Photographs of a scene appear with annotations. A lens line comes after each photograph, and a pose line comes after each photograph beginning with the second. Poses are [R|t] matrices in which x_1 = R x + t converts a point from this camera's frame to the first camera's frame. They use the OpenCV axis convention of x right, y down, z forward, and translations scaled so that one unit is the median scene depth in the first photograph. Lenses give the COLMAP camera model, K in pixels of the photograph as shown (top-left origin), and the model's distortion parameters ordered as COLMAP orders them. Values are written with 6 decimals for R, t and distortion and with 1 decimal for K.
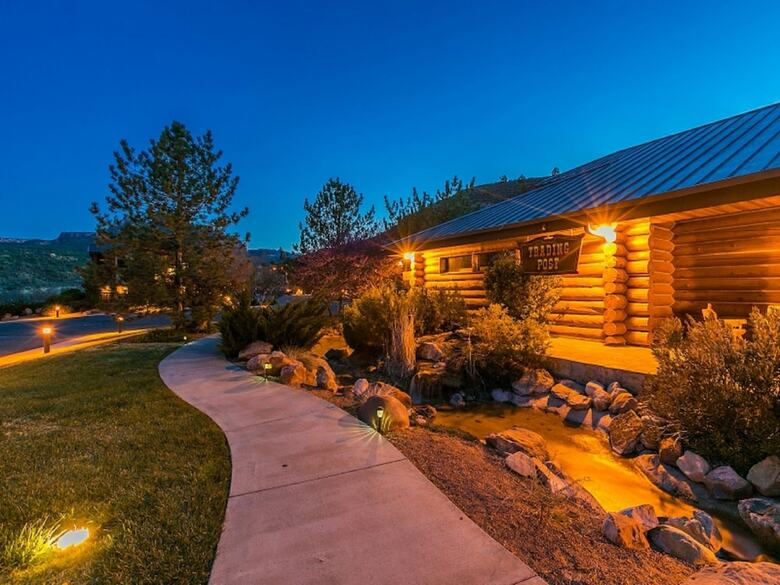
lens RADIAL K [[348.6, 0, 390.0], [0, 348.6, 292.5], [0, 0, 1]] dist [-0.036215, -0.000001]
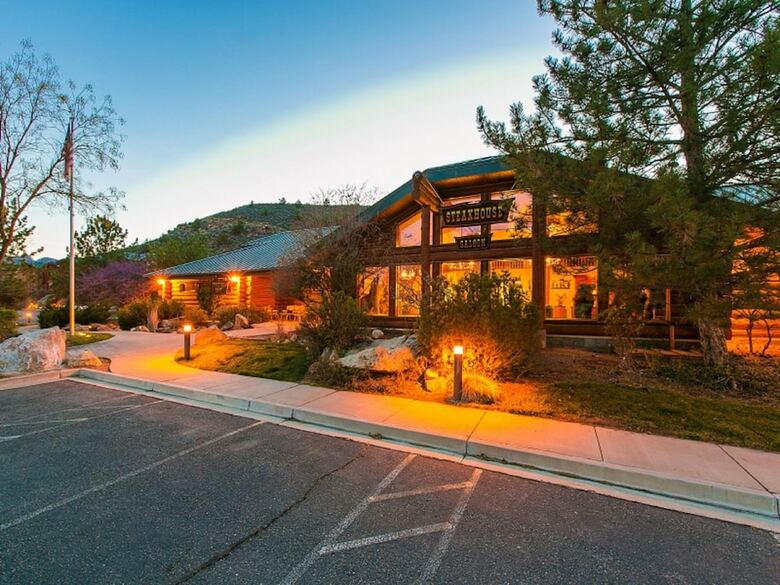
lens RADIAL K [[348.6, 0, 390.0], [0, 348.6, 292.5], [0, 0, 1]] dist [-0.036215, -0.000001]
pose [[0.823741, 0.019741, 0.566622, 0.027378], [0.005136, 0.999093, -0.042275, 0.032164], [-0.566943, 0.037734, 0.822893, -1.167401]]
